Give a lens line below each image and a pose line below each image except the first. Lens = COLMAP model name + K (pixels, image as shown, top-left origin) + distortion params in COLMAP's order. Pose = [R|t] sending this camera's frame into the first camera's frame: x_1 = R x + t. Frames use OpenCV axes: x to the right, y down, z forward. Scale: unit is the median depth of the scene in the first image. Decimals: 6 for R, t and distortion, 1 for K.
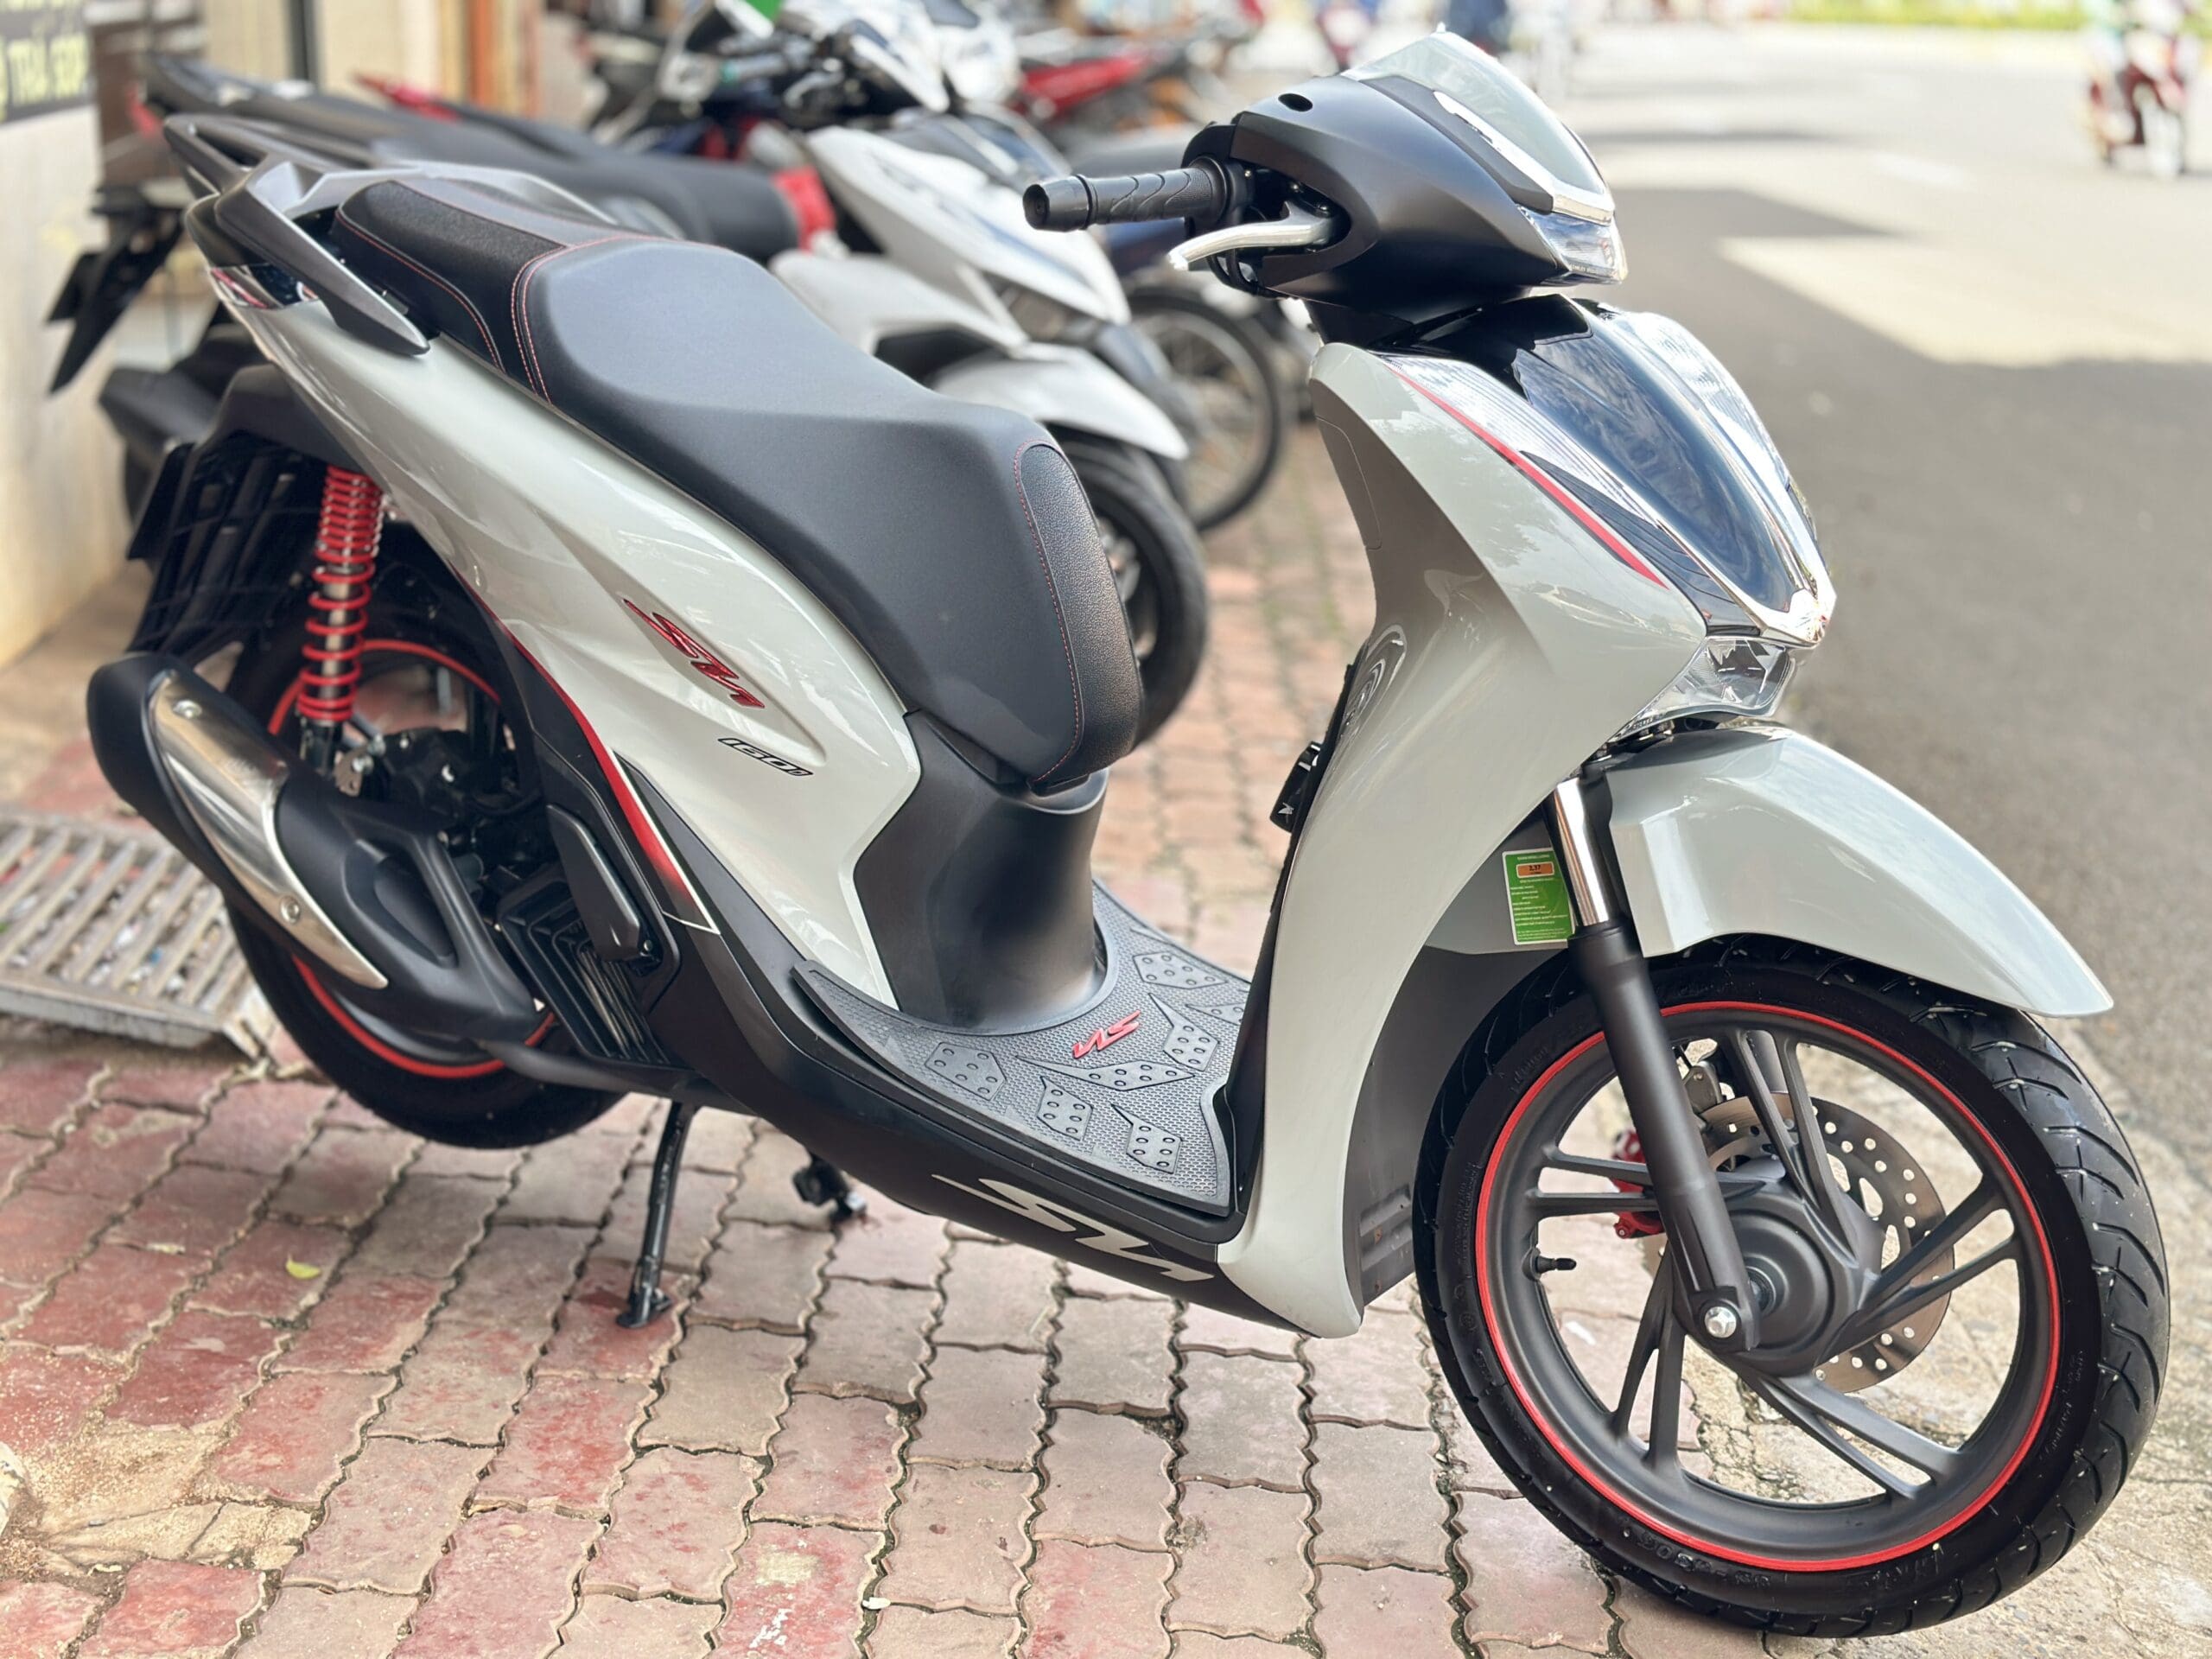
lens RADIAL K [[3099.4, 0, 1105.1], [0, 3099.4, 821.5], [0, 0, 1]] dist [0.222972, -0.504997]
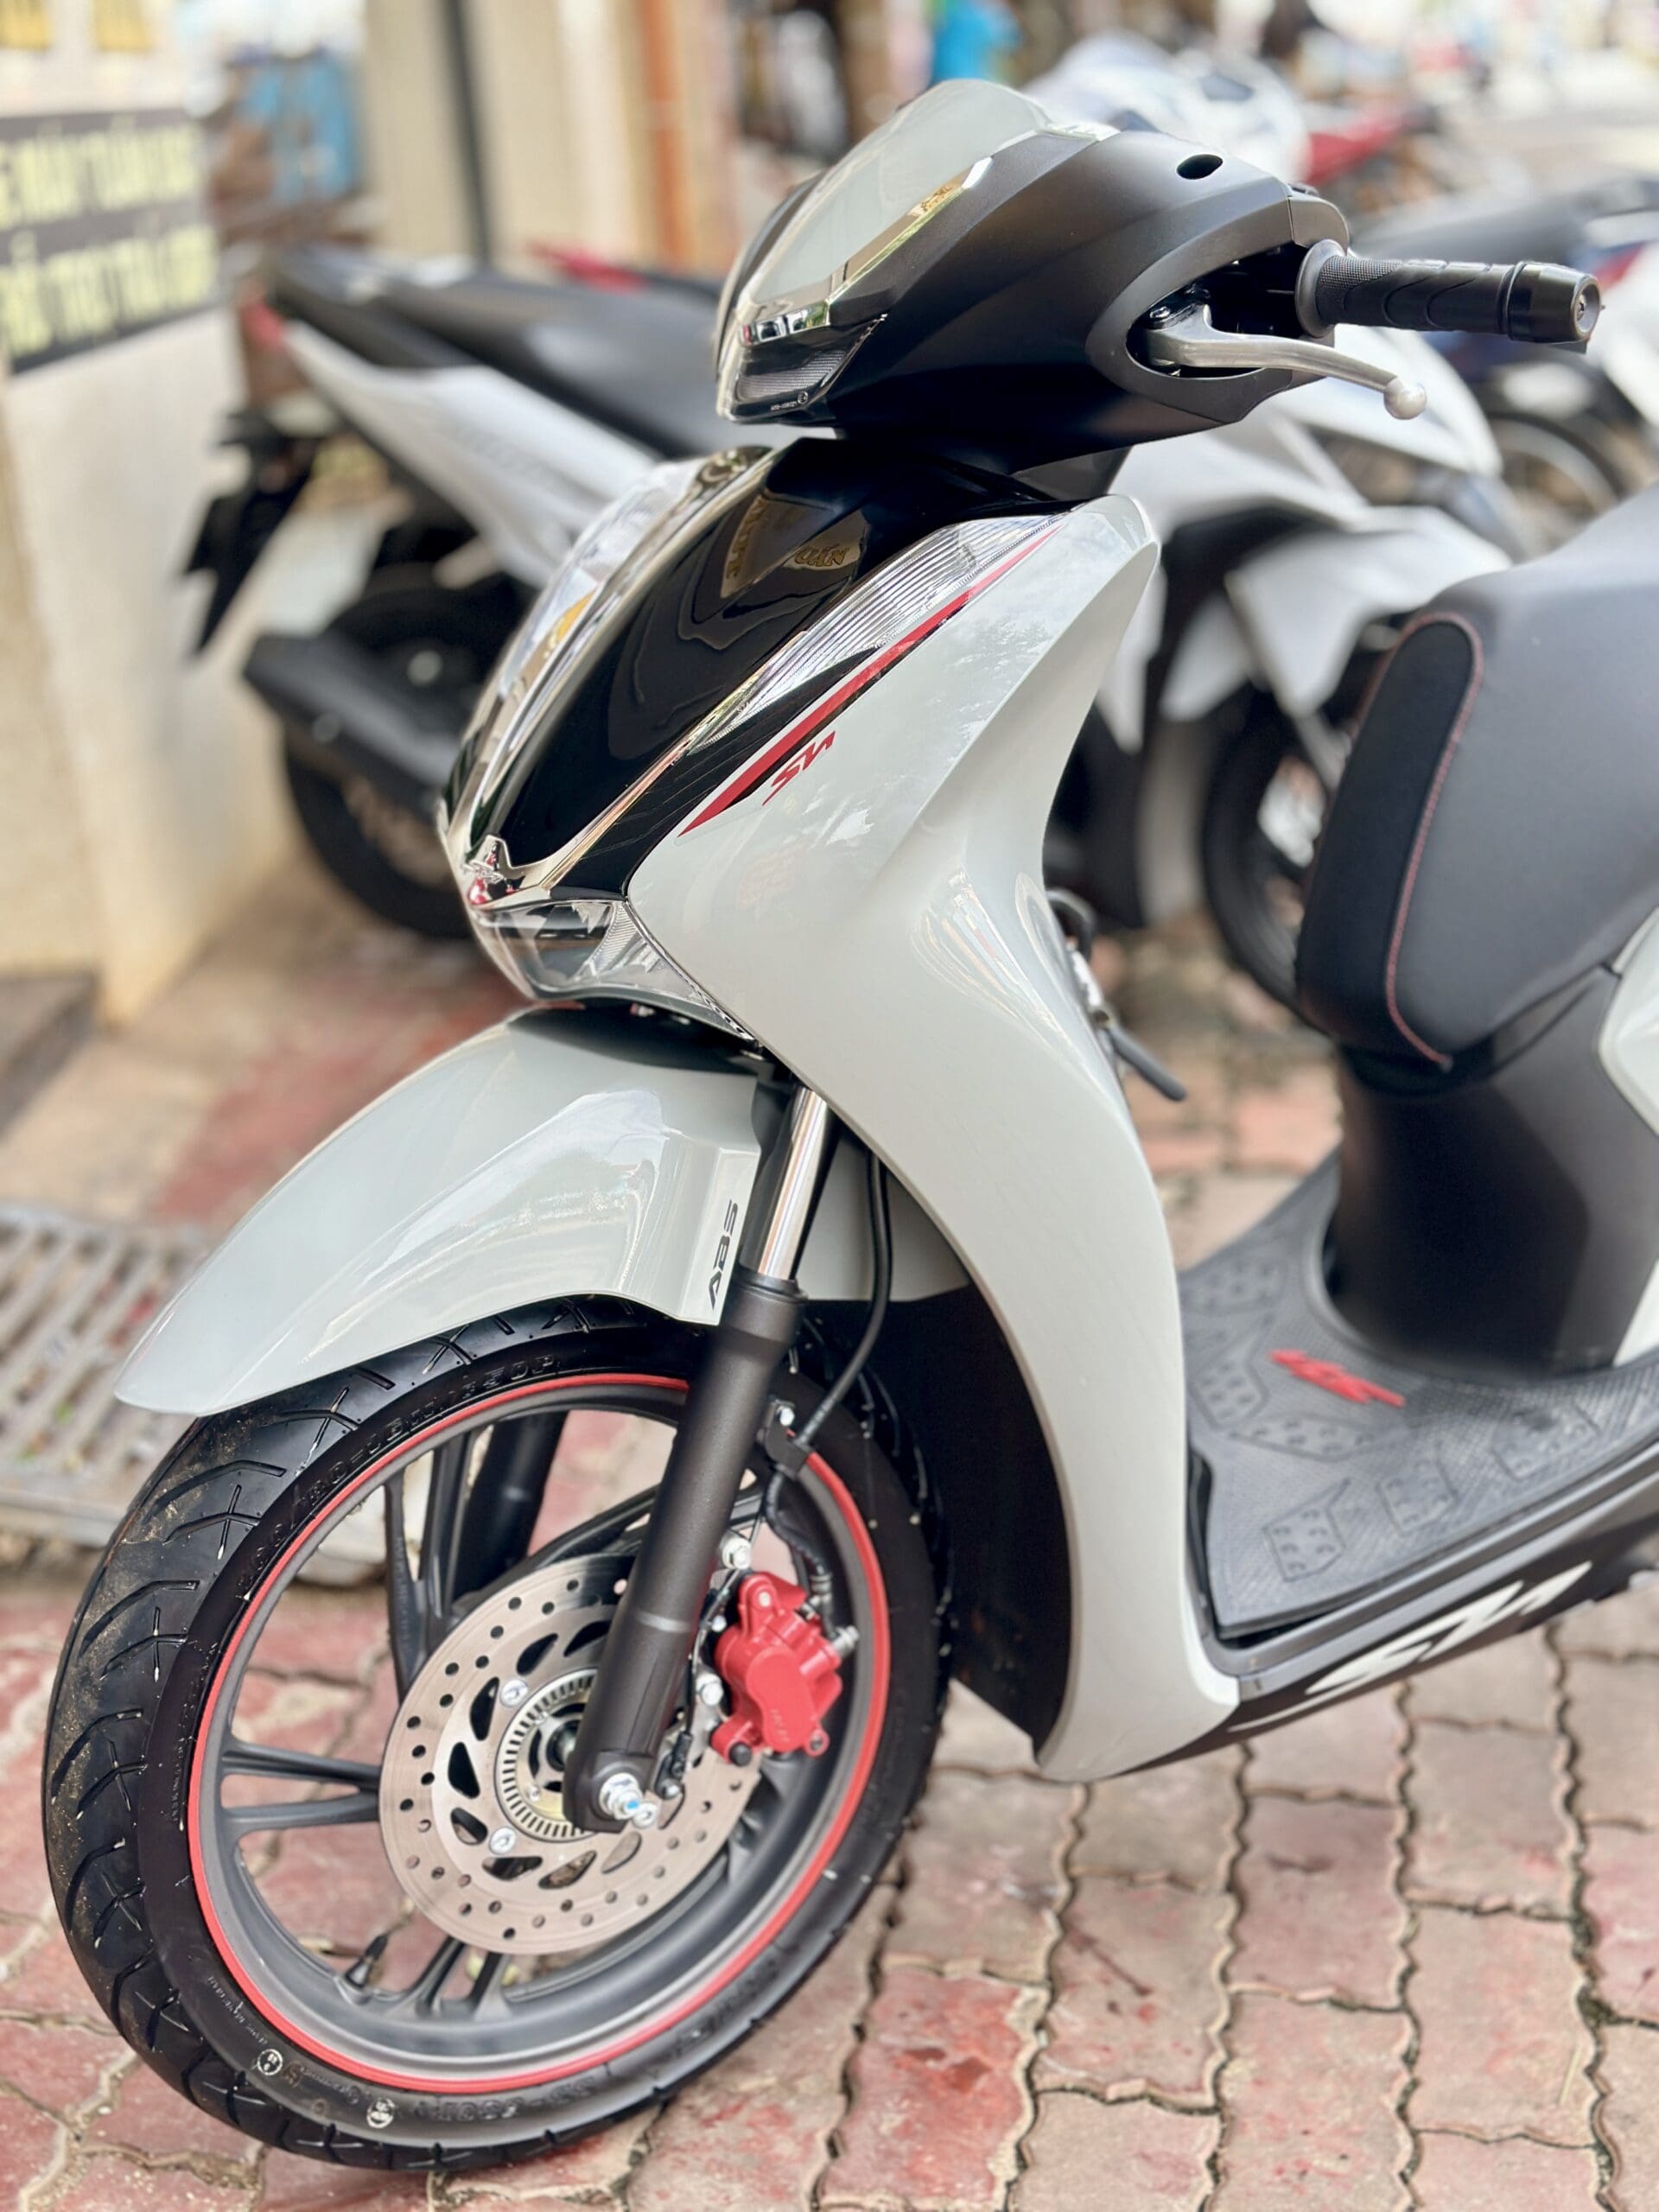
lens RADIAL K [[3090.5, 0, 829.4], [0, 3090.5, 1103.4], [0, 0, 1]] dist [0.199887, -0.411027]
pose [[0.985114, -0.050945, -0.164179, -0.058392], [0.059749, 0.997003, 0.049142, -0.088919], [0.161183, -0.058220, 0.985206, 0.353753]]
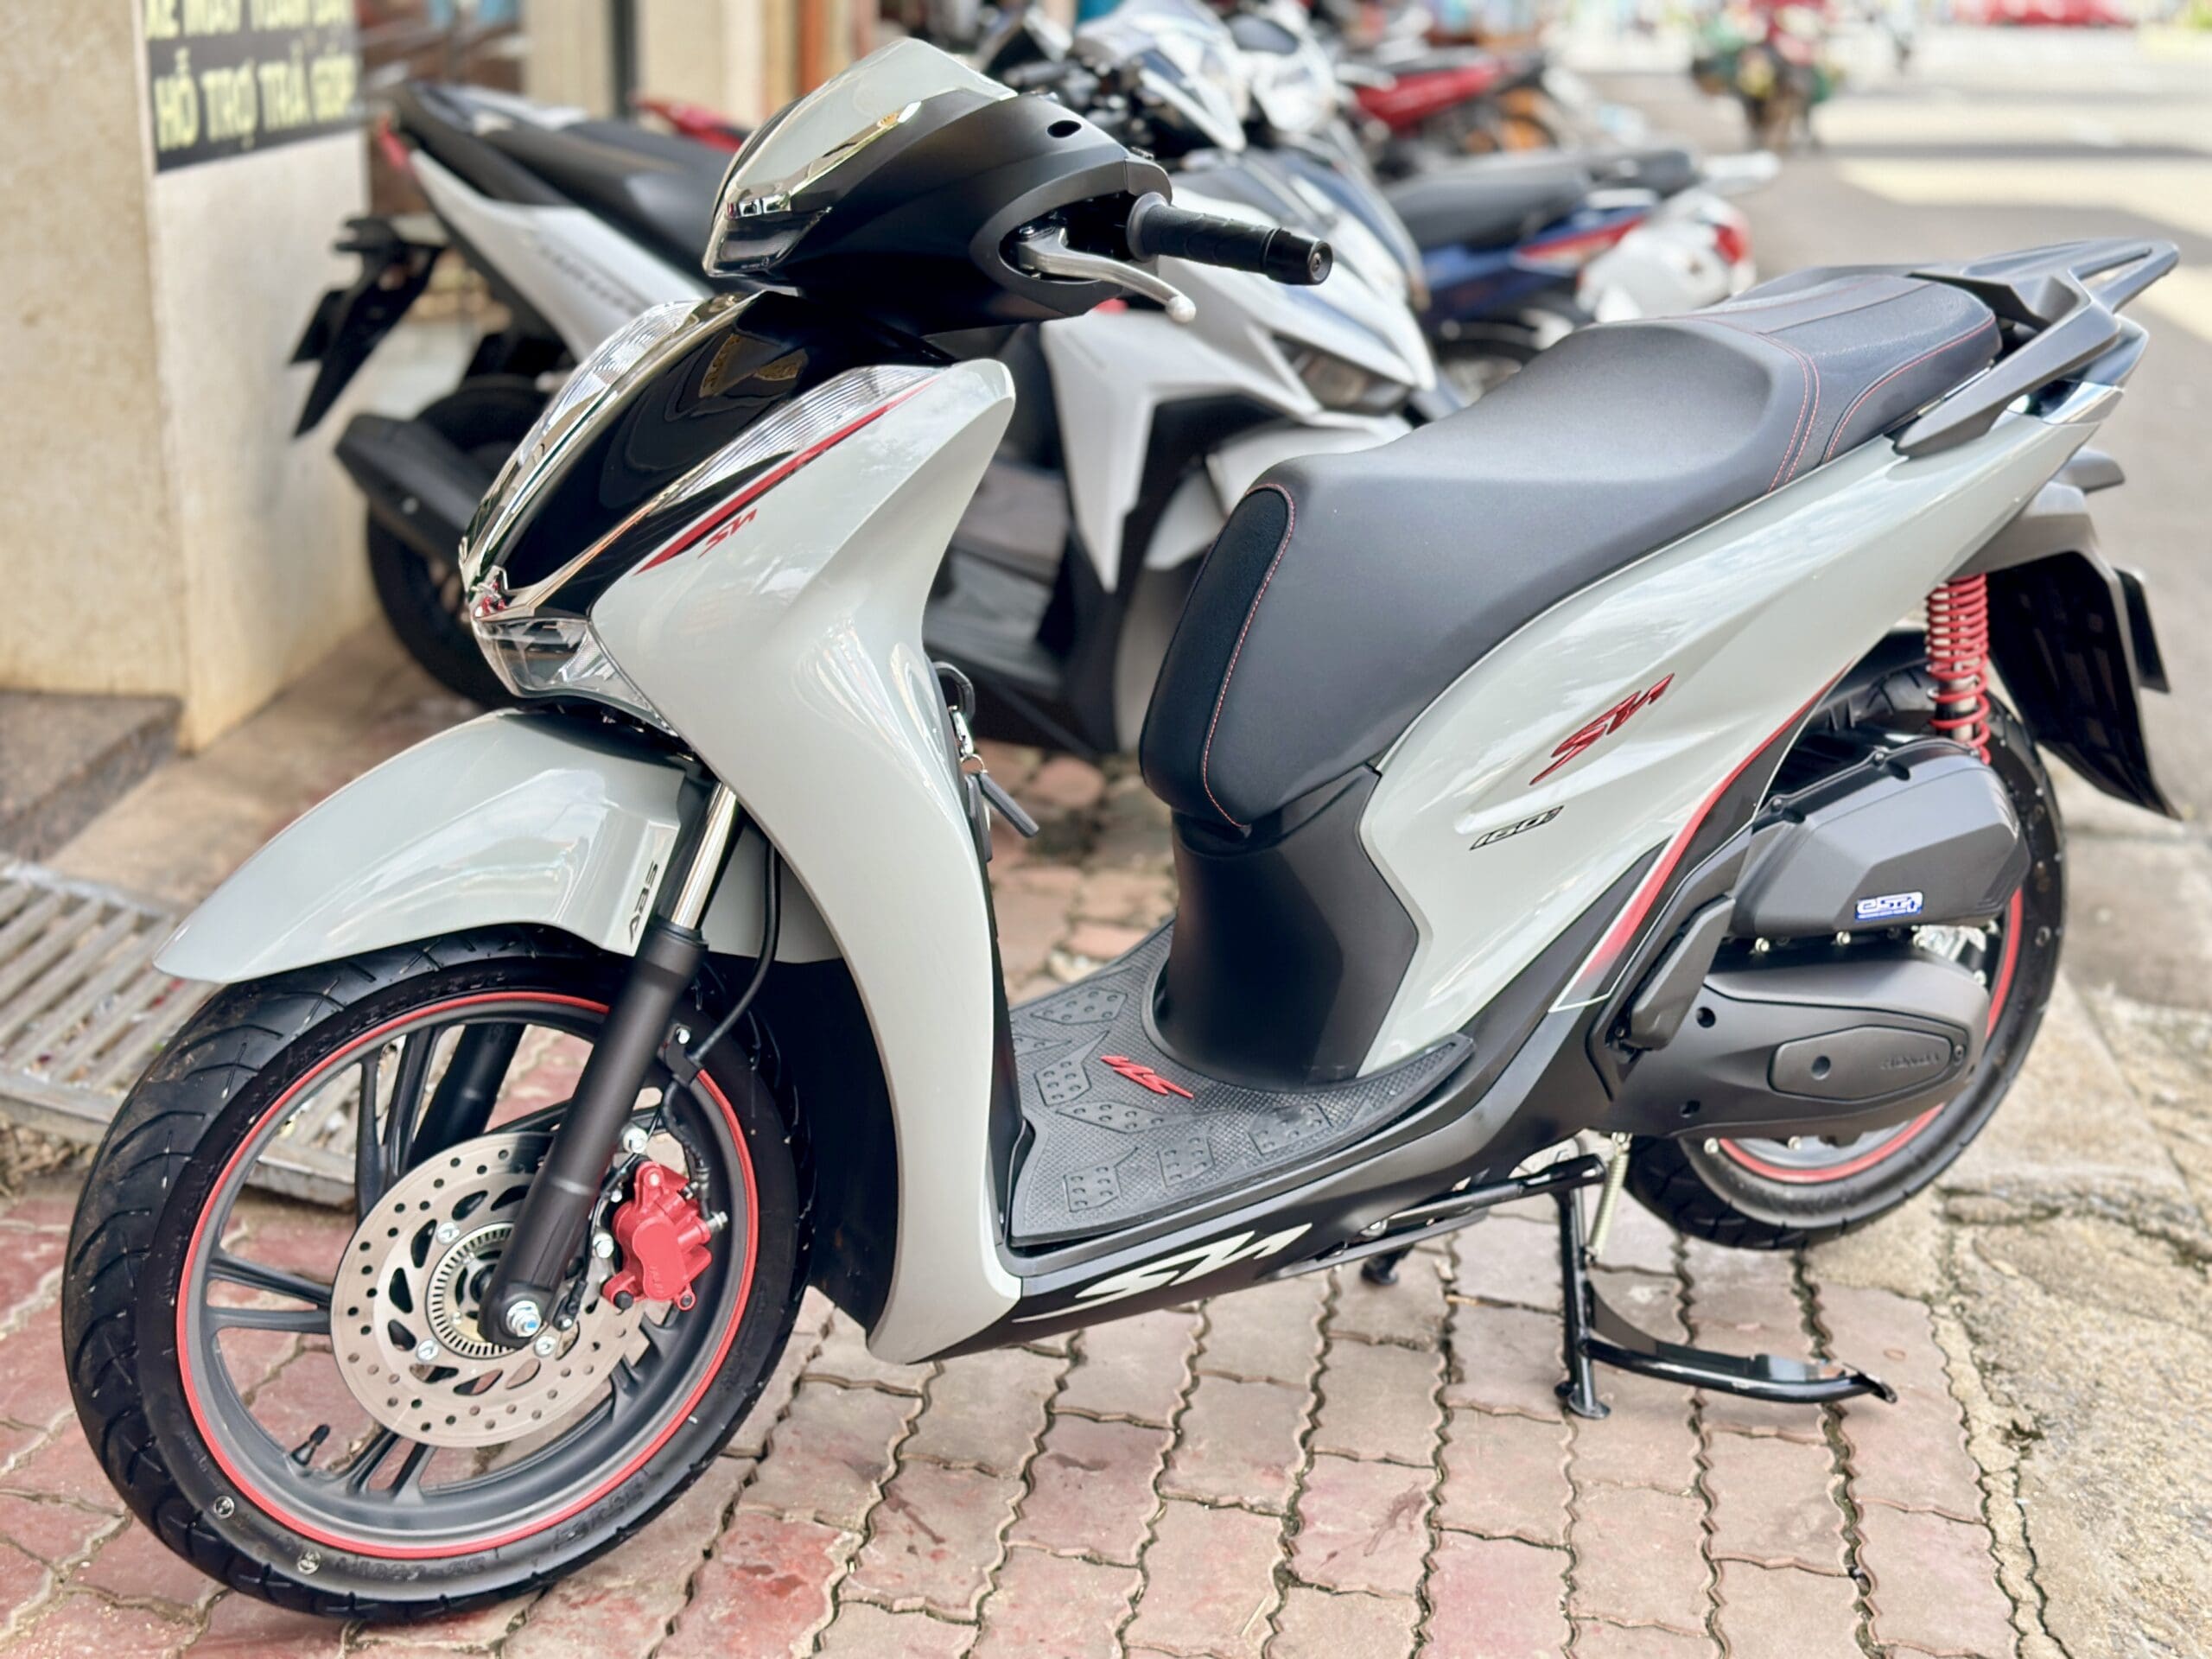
lens RADIAL K [[3090.5, 0, 1117.4], [0, 3090.5, 841.7], [0, 0, 1]] dist [0.199887, -0.411027]
pose [[0.994087, 0.036332, -0.102332, 0.021419], [-0.035704, 0.999331, 0.007960, -0.056689], [0.102552, -0.004259, 0.994719, 0.169176]]
